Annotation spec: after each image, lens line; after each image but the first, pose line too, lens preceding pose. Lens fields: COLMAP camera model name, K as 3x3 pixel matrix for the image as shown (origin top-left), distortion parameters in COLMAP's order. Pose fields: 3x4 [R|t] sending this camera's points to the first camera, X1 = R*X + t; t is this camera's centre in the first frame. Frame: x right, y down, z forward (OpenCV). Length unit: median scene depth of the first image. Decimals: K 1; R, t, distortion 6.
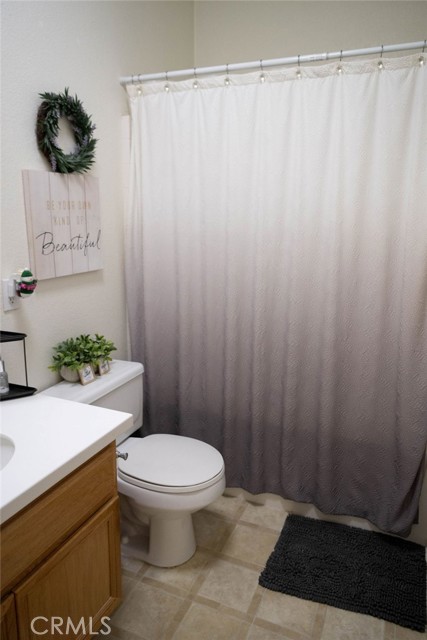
lens RADIAL K [[438.8, 0, 220.4], [0, 438.8, 307.8], [0, 0, 1]] dist [-0.005181, 0.002213]
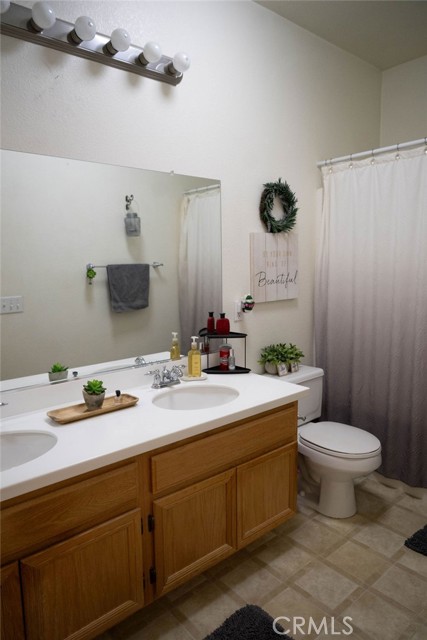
lens RADIAL K [[438.8, 0, 213.3], [0, 438.8, 321.3], [0, 0, 1]] dist [-0.005181, 0.002213]
pose [[0.893142, 0.030891, -0.448712, 0.128855], [-0.065685, 0.995901, -0.062181, 0.095398], [0.444952, 0.085011, 0.891511, -0.381947]]
